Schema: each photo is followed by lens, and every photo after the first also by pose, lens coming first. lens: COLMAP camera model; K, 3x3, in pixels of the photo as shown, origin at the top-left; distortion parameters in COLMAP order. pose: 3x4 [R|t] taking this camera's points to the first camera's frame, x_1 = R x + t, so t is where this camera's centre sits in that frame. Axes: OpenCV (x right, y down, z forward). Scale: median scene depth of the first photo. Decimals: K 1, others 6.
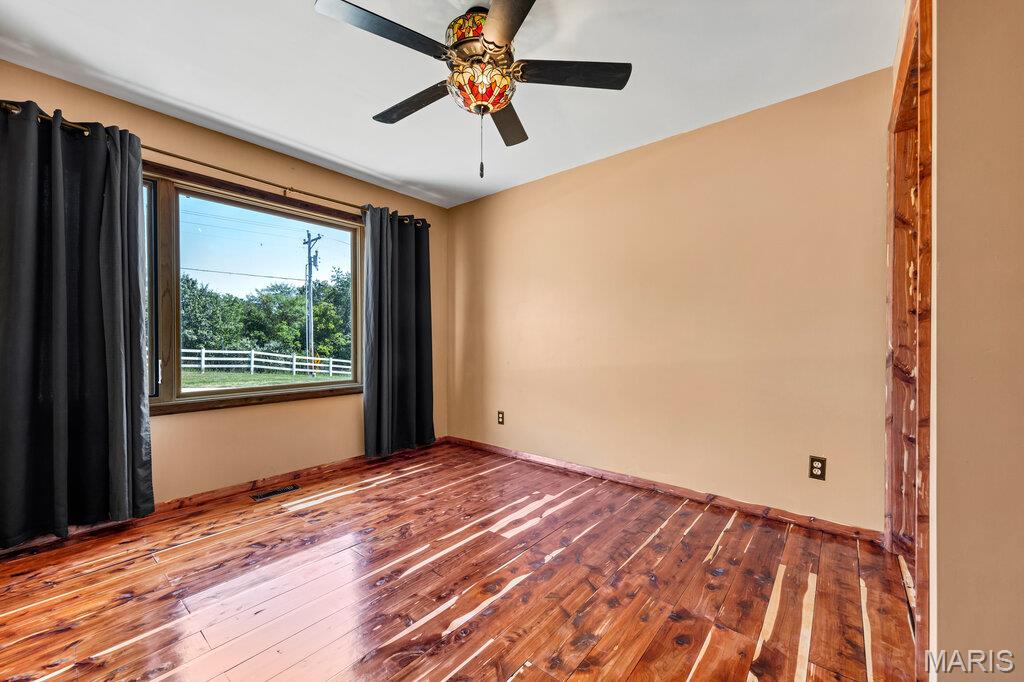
lens RADIAL K [[400.1, 0, 513.7], [0, 400.1, 342.2], [0, 0, 1]] dist [-0.000549, -0.000037]
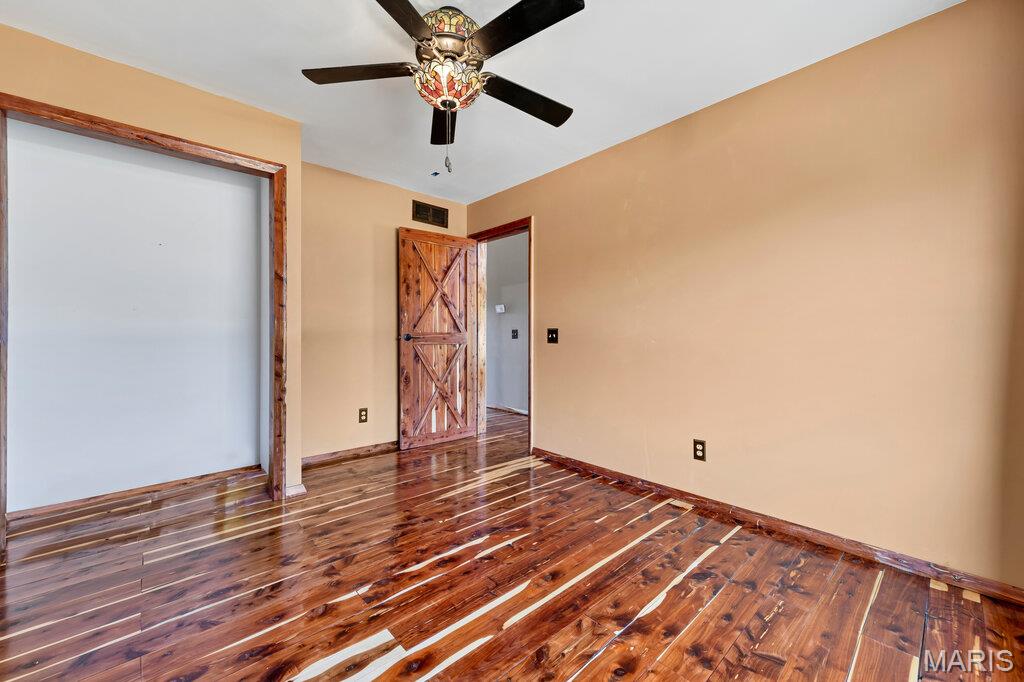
lens RADIAL K [[400.1, 0, 510.9], [0, 400.1, 339.3], [0, 0, 1]] dist [-0.000549, -0.000037]
pose [[-0.989779, -0.002218, 0.142591, -0.353401], [-0.001615, 0.999989, 0.004340, 0.003930], [-0.142599, 0.004065, -0.989772, 1.852198]]
